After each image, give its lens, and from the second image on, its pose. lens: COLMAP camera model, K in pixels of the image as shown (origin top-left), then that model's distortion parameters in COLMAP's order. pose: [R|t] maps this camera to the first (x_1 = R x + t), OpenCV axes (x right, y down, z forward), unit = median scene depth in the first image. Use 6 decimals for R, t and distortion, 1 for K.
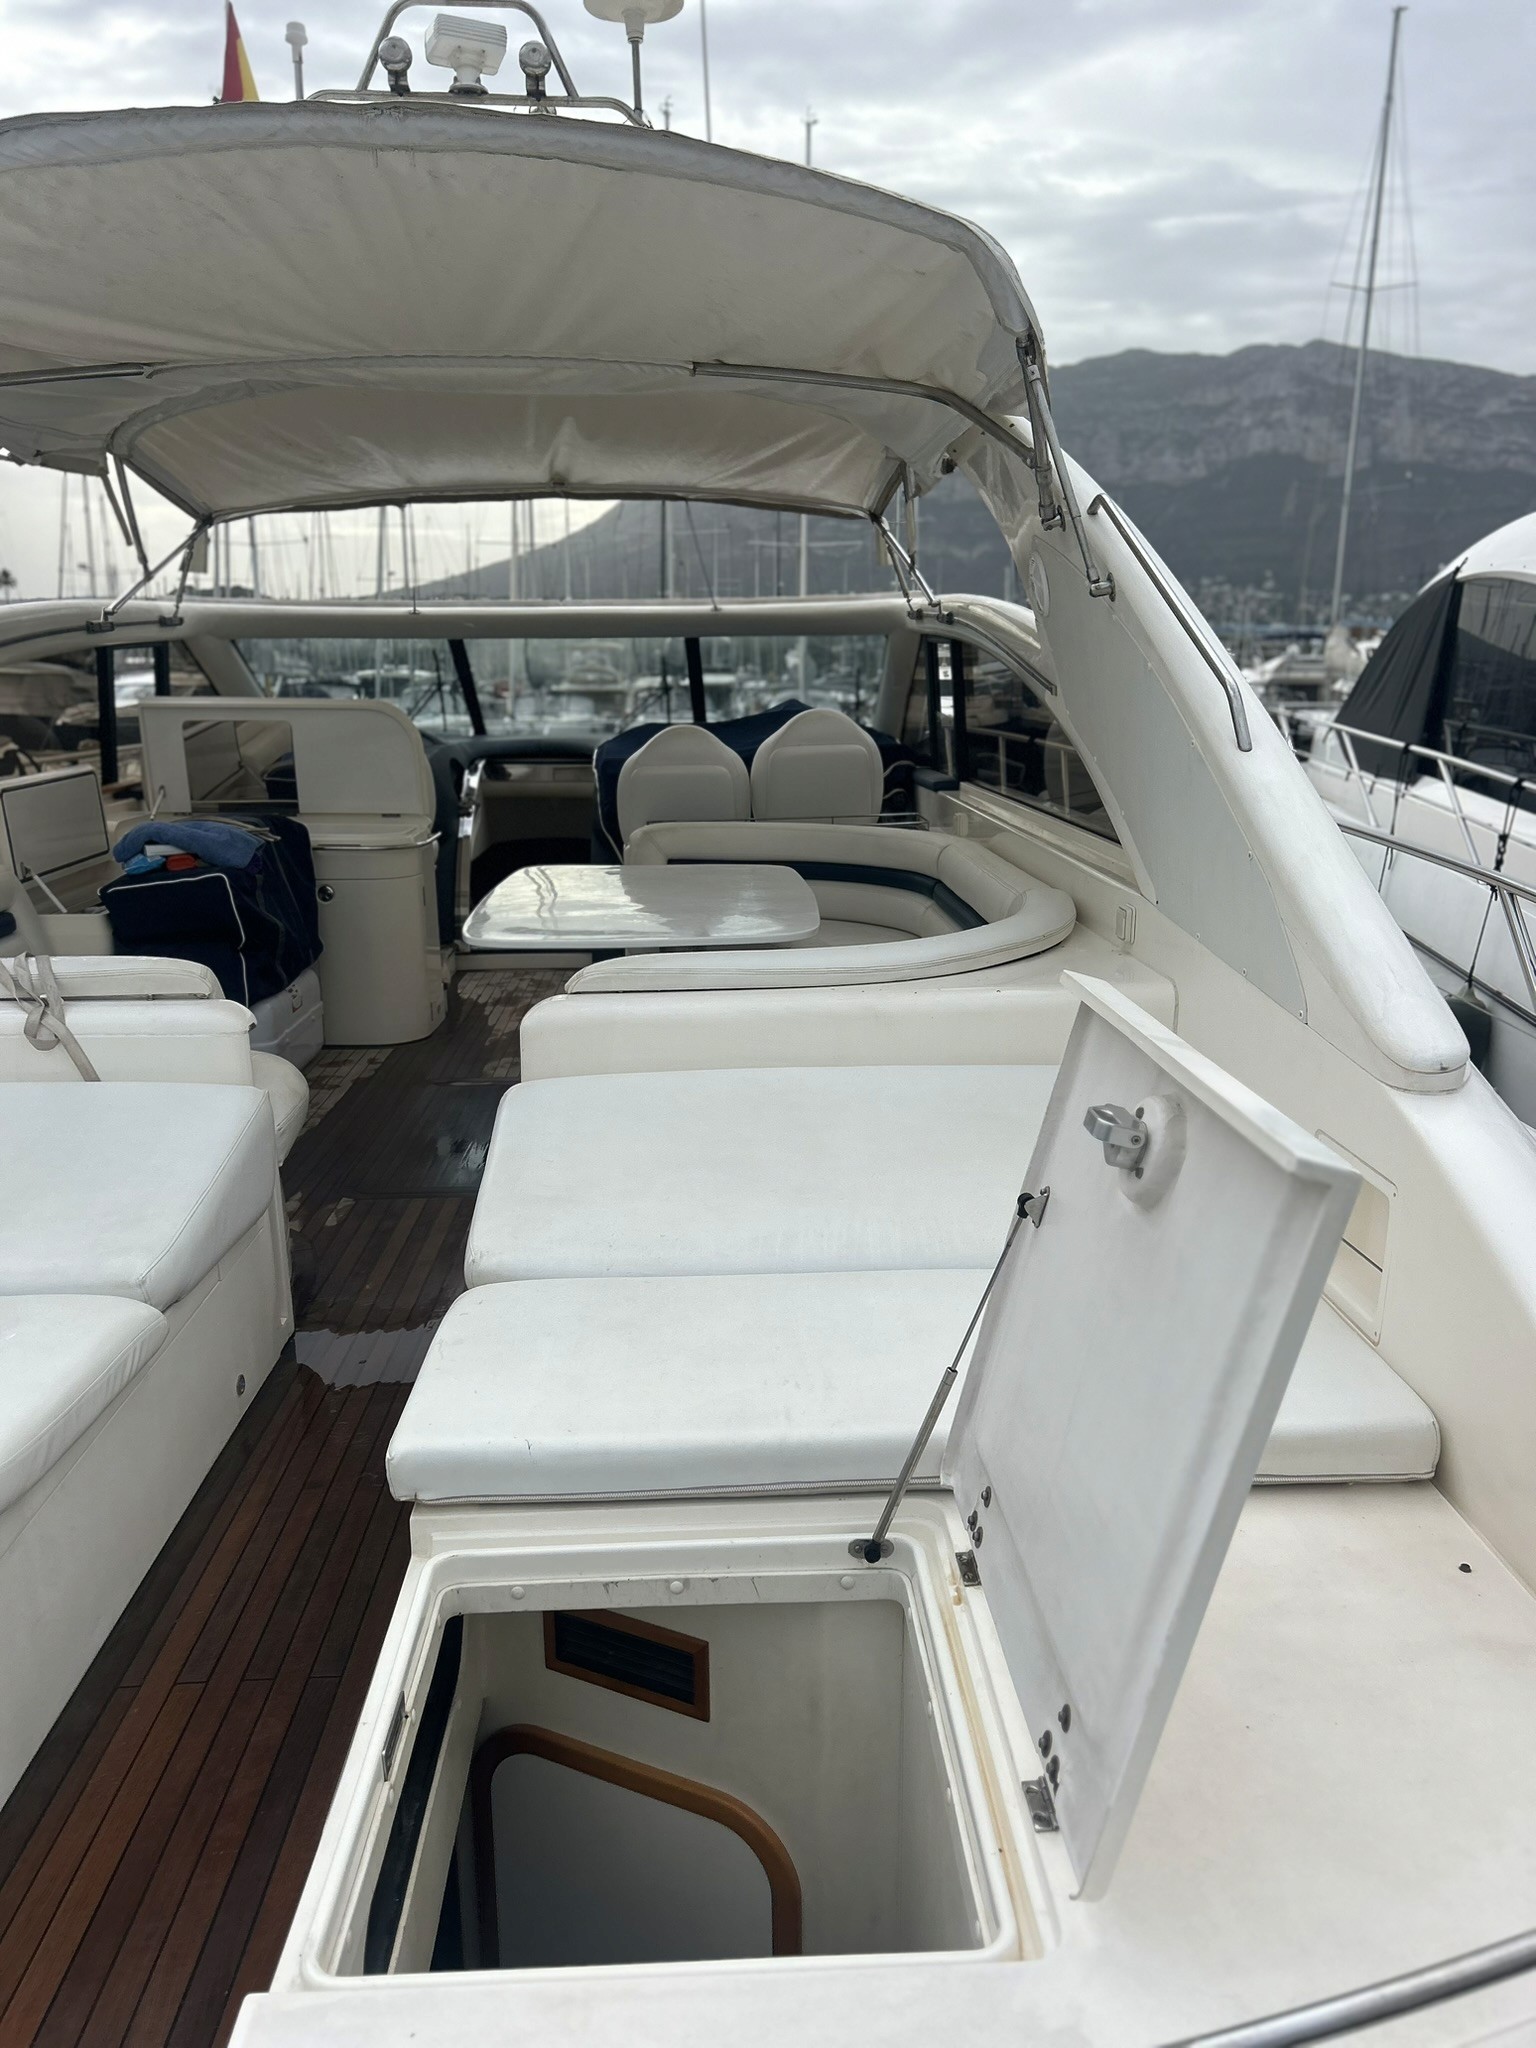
lens RADIAL K [[1544.7, 0, 768.0], [0, 1544.7, 1024.0], [0, 0, 1]] dist [0.007760, 0.000668]
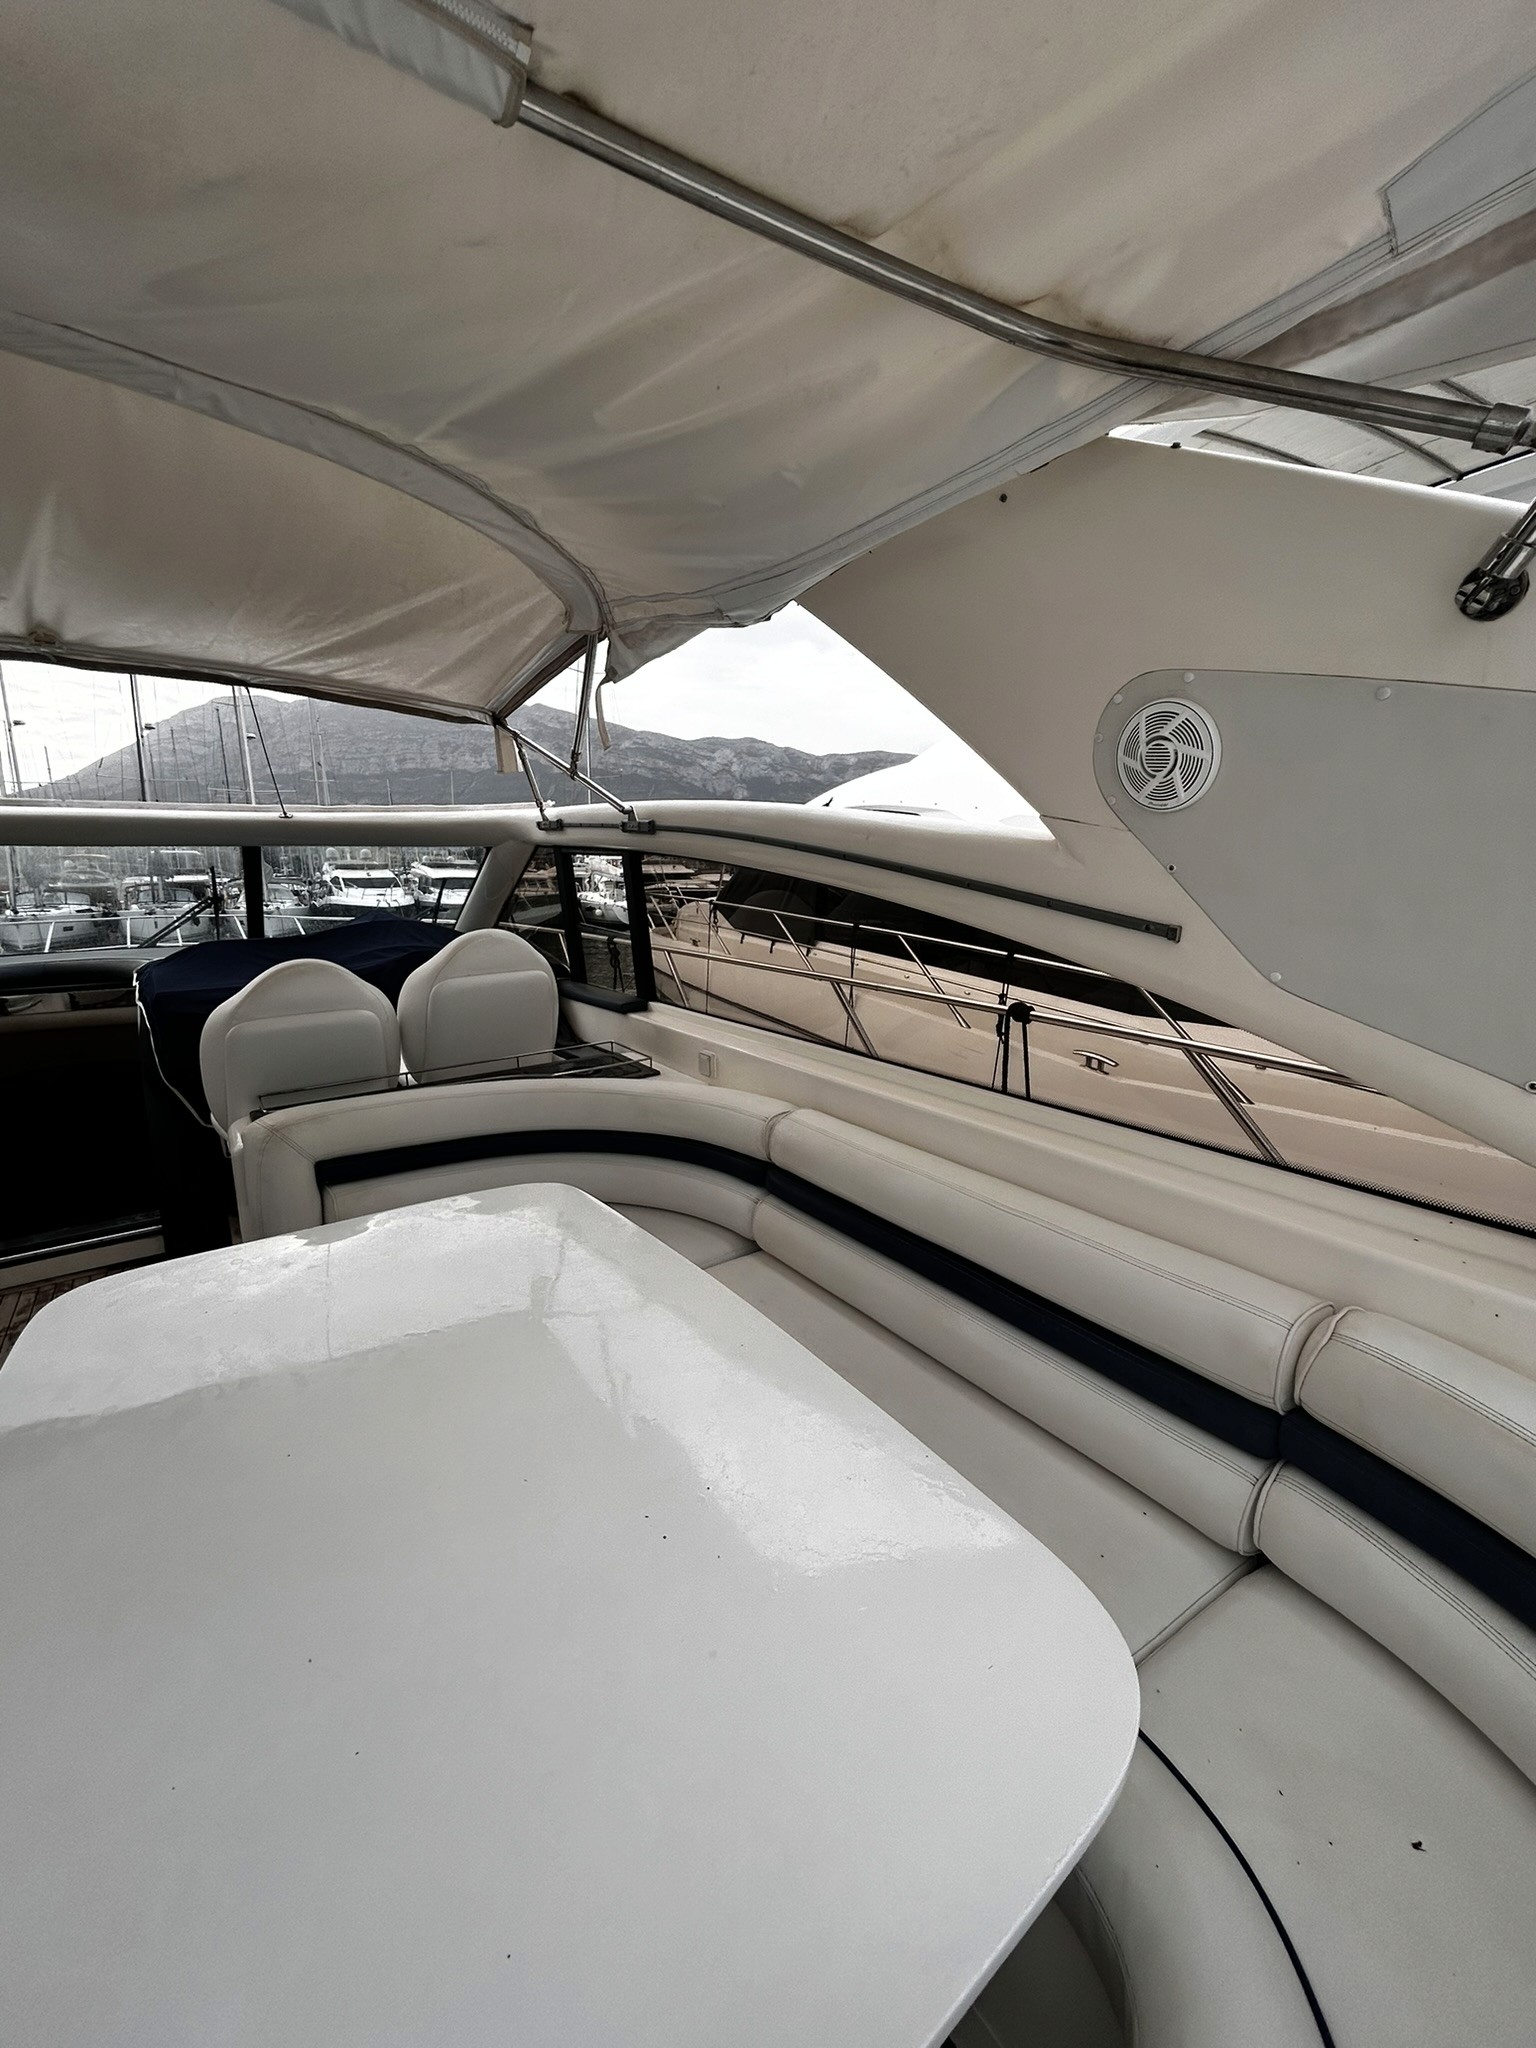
lens RADIAL K [[790.9, 0, 768.0], [0, 790.9, 1024.0], [0, 0, 1]] dist [-0.013976, -0.000167]
pose [[0.824497, -0.110502, 0.554972, -0.067536], [0.128070, 0.991739, 0.007199, -0.110548], [-0.551182, 0.065140, 0.831838, 0.451481]]
